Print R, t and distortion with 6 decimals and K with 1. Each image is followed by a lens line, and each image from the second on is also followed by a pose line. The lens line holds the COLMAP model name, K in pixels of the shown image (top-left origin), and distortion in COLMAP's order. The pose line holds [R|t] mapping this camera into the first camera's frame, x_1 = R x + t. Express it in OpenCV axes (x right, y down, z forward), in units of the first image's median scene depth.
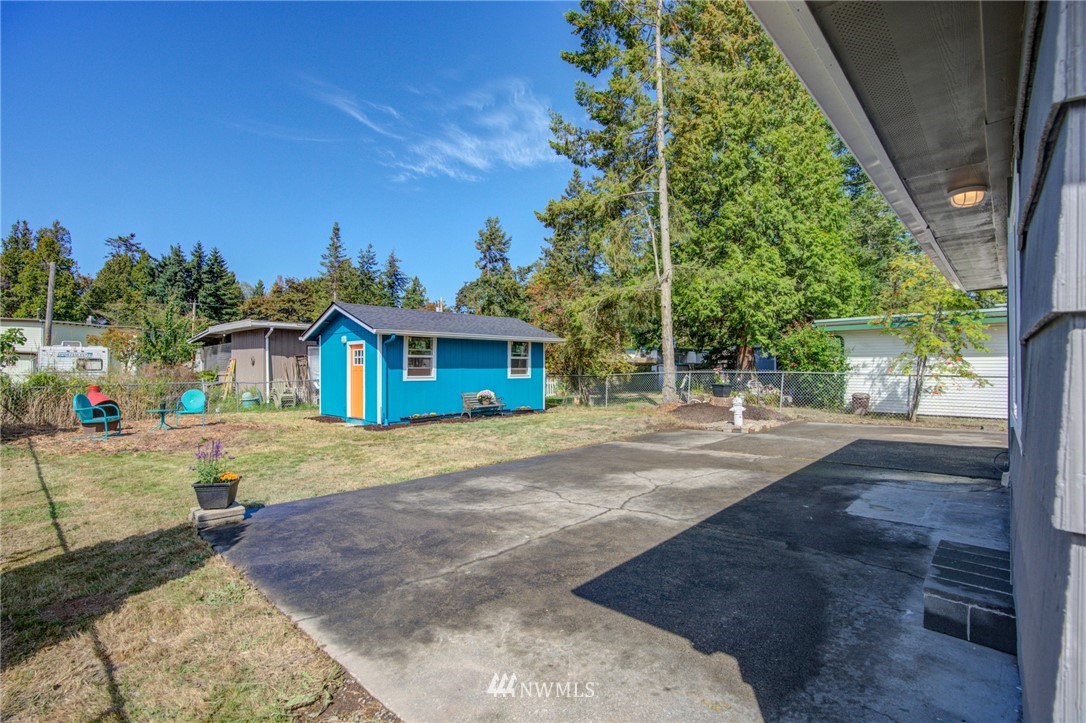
lens RADIAL K [[494.8, 0, 530.7], [0, 494.8, 354.9], [0, 0, 1]] dist [0.001034, 0.001823]
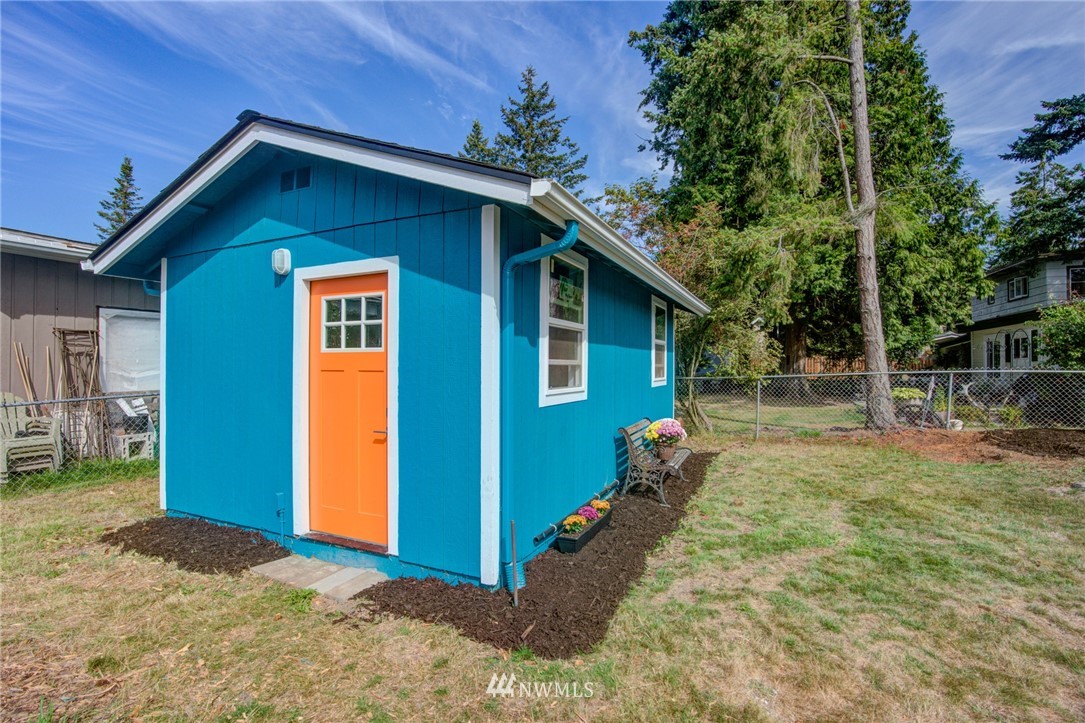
lens RADIAL K [[494.3, 0, 530.2], [0, 494.3, 354.9], [0, 0, 1]] dist [0.001034, 0.001823]
pose [[0.947379, 0.003986, 0.320089, -0.310586], [-0.004649, 0.999988, 0.001308, 0.020261], [-0.320080, -0.002728, 0.947387, 0.637131]]
